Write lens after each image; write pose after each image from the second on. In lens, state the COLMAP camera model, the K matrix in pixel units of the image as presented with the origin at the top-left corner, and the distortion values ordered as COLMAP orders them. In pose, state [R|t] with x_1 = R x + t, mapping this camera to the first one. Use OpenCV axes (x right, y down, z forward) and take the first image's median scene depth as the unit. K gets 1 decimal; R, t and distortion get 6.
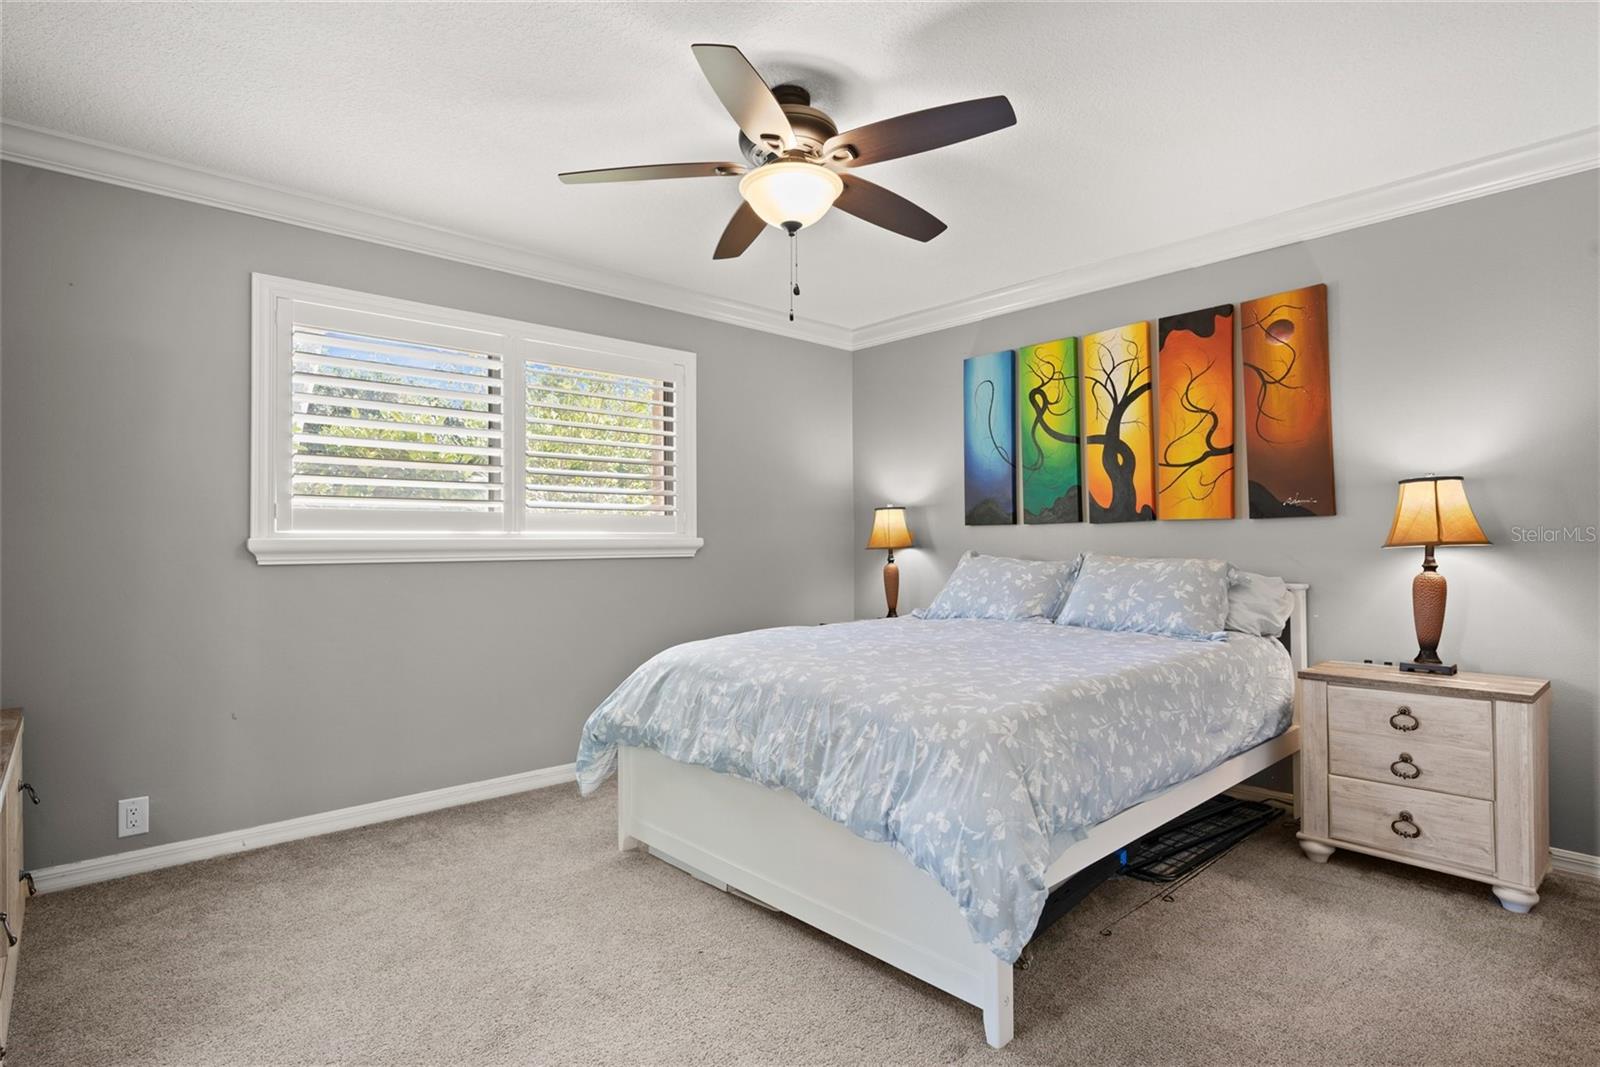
lens RADIAL K [[810.8, 0, 802.2], [0, 810.8, 529.9], [0, 0, 1]] dist [0.001297, -0.000133]
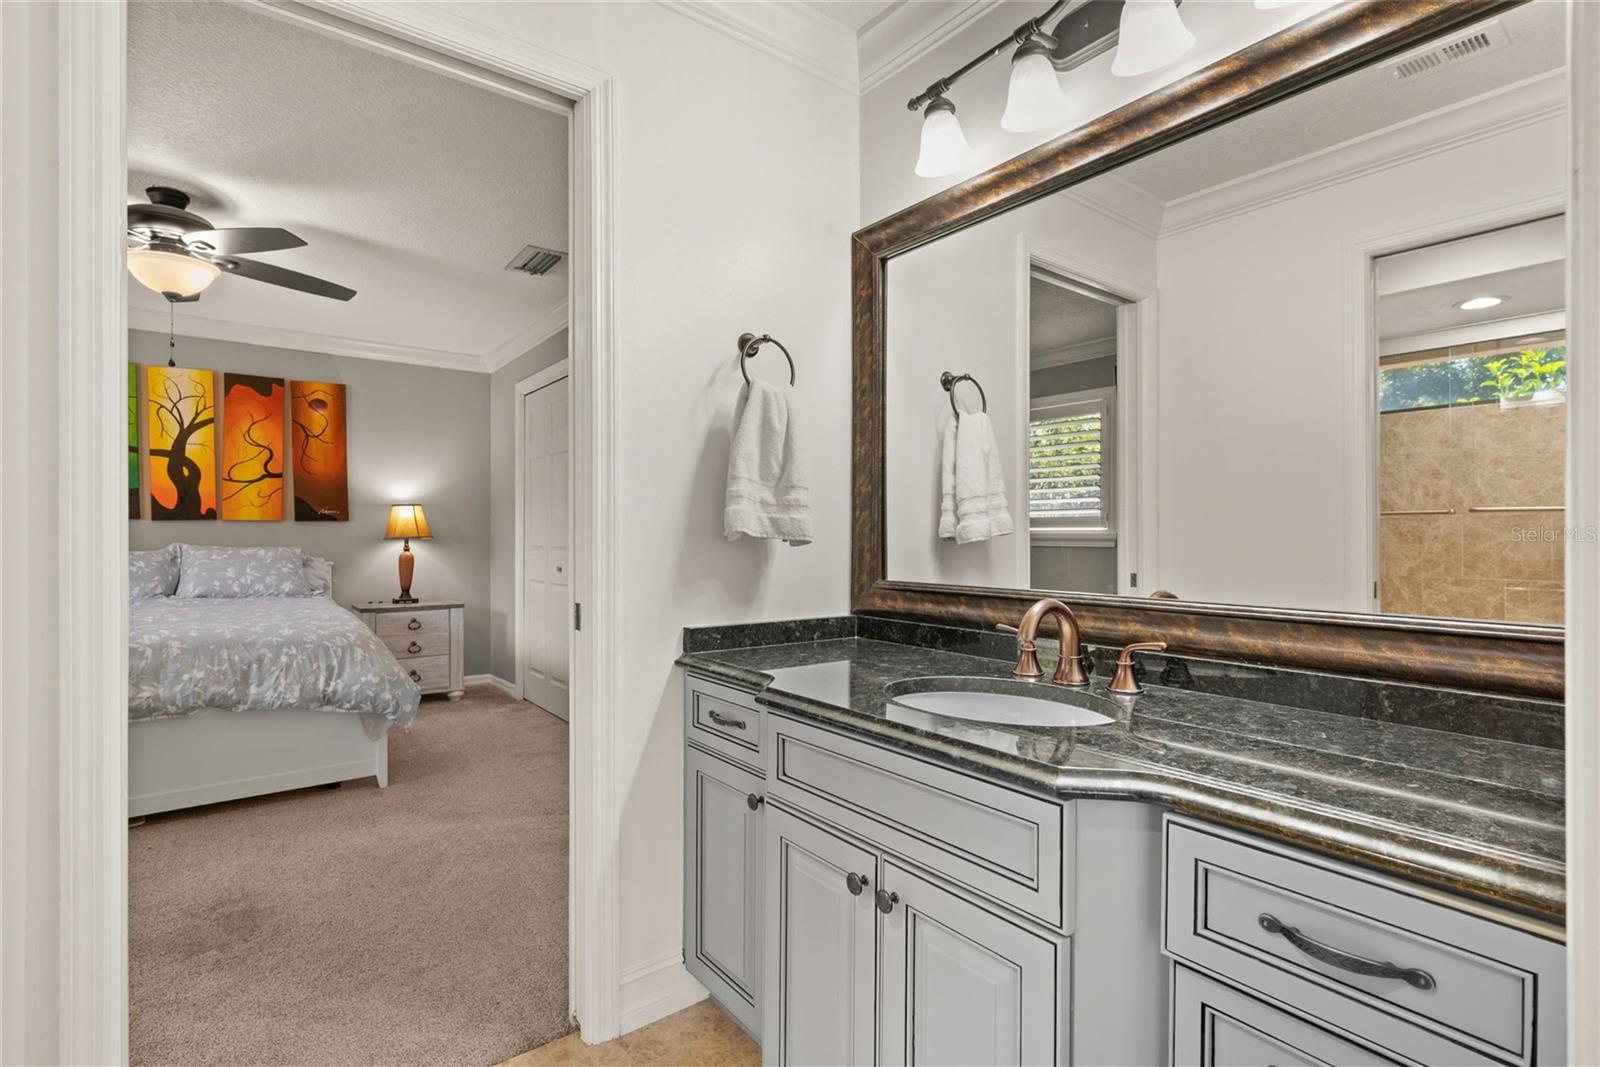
lens RADIAL K [[763.2, 0, 805.0], [0, 763.2, 535.2], [0, 0, 1]] dist [0.033254, -0.000939]
pose [[0.085315, 0.006459, 0.996333, -0.863236], [-0.018350, 0.999820, -0.004910, 0.002439], [-0.996185, -0.017864, 0.085418, -0.102326]]
